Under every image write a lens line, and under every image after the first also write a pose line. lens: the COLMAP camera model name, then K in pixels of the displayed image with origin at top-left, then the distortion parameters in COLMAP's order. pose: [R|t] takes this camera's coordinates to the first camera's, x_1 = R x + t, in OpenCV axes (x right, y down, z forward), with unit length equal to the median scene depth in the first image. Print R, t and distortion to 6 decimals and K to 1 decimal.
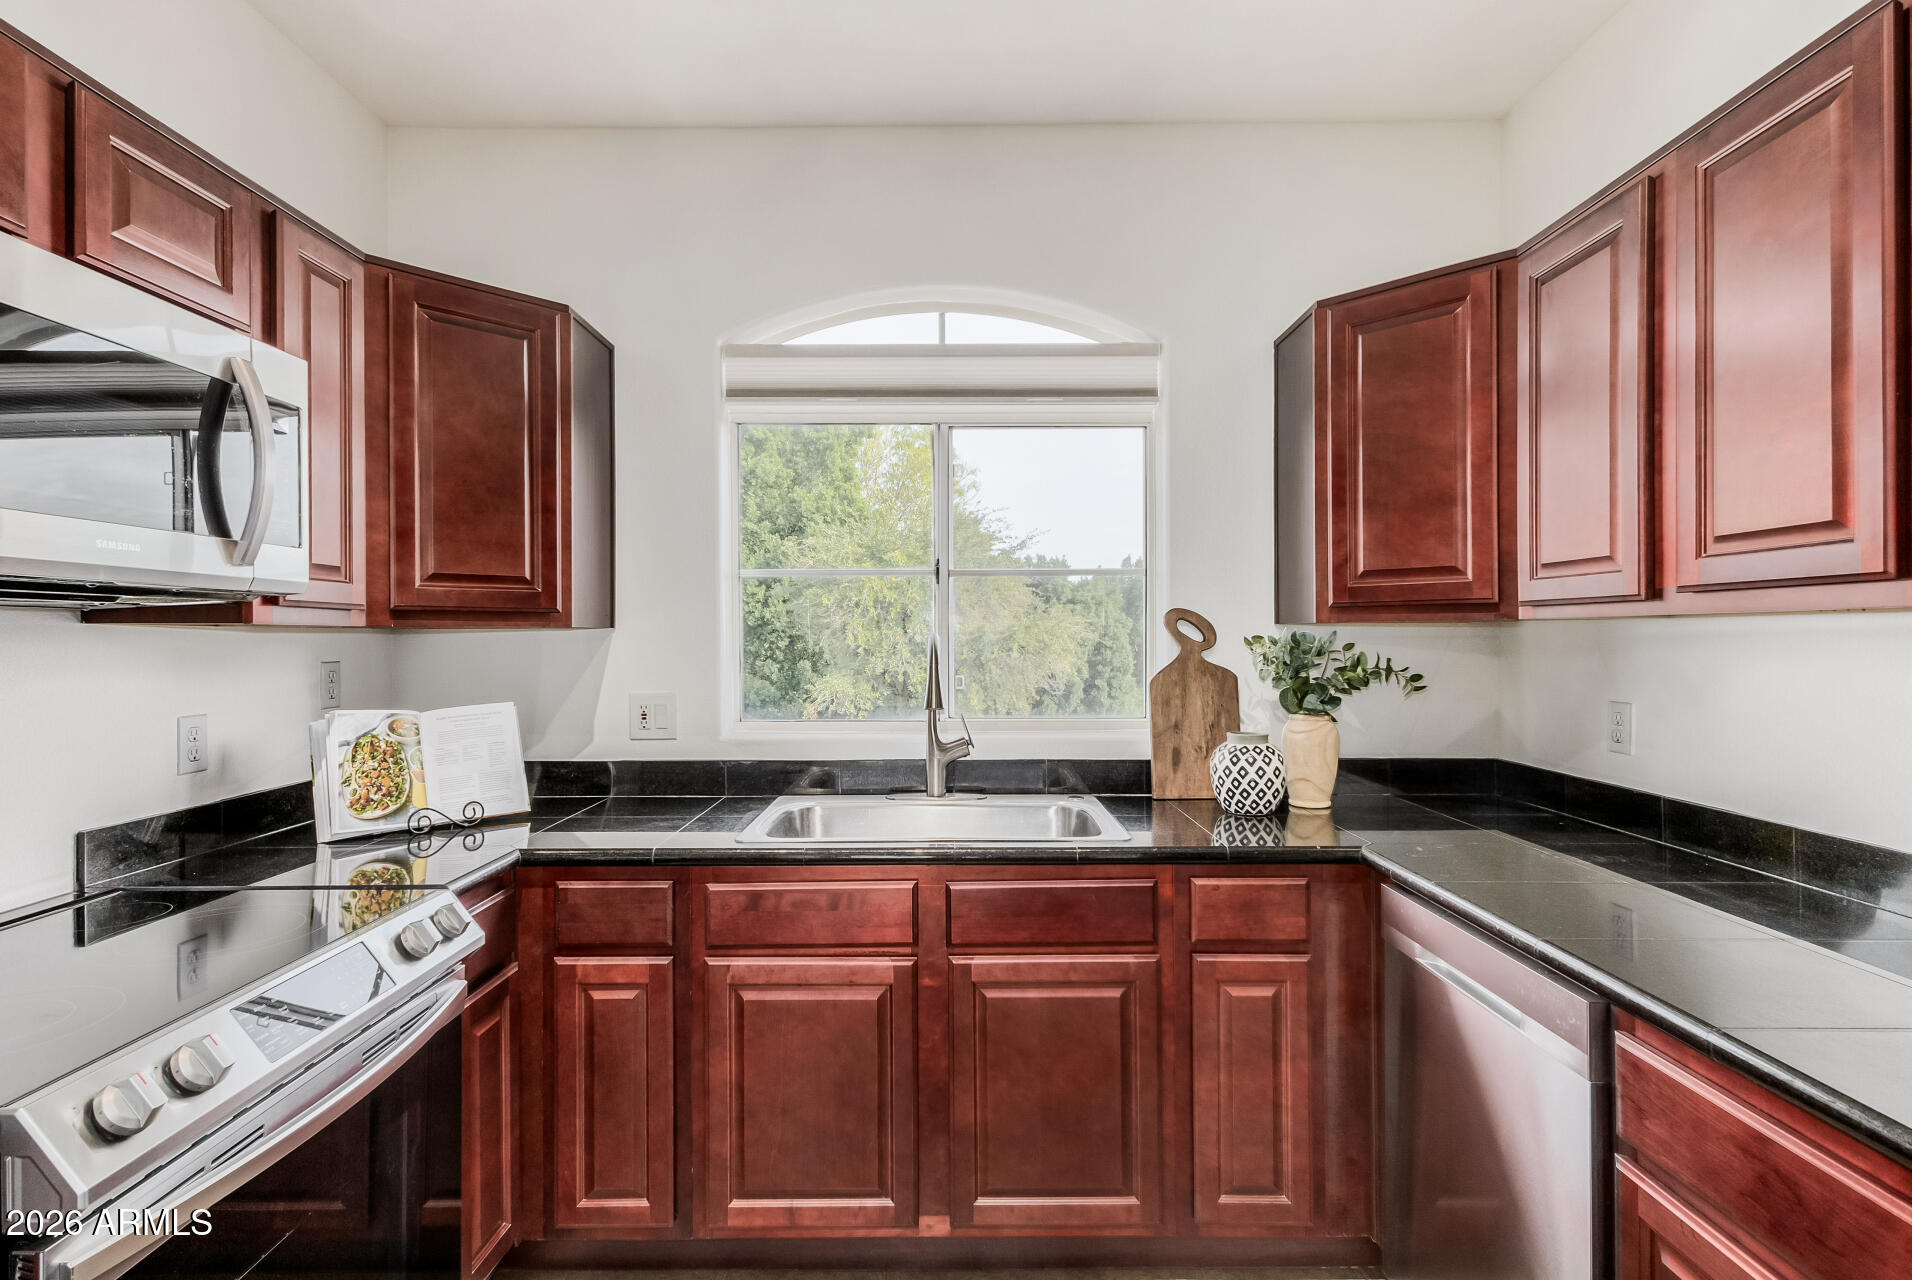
lens RADIAL K [[831.1, 0, 960.2], [0, 831.1, 641.6], [0, 0, 1]] dist [-0.000824, -0.000135]
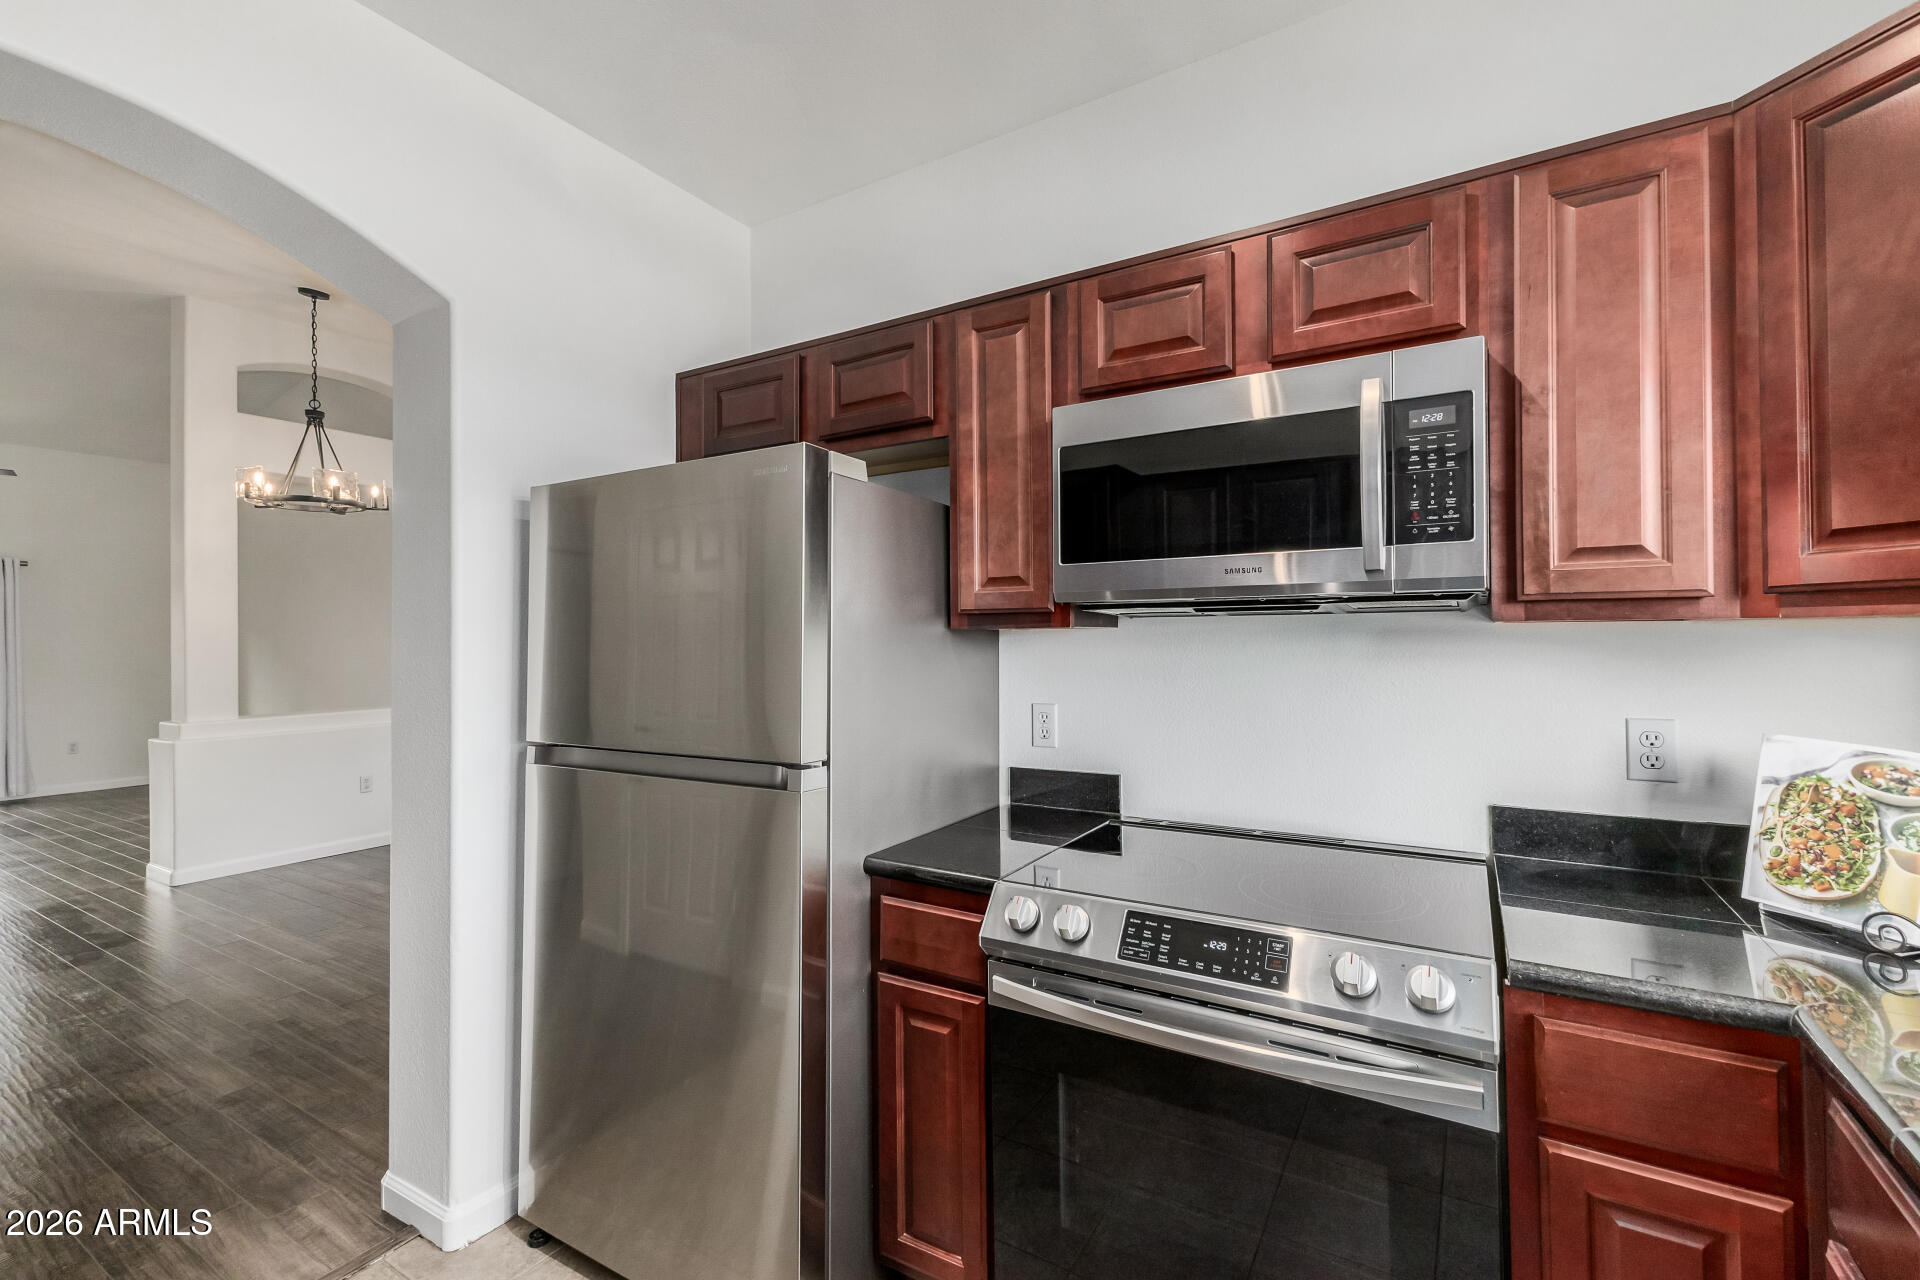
lens RADIAL K [[834.5, 0, 964.7], [0, 834.5, 633.1], [0, 0, 1]] dist [-0.000824, -0.000135]
pose [[-0.511512, 0.006352, -0.859252, 0.235160], [0.010935, 0.999940, 0.000883, -0.013618], [0.859206, -0.008944, -0.511551, 0.751027]]
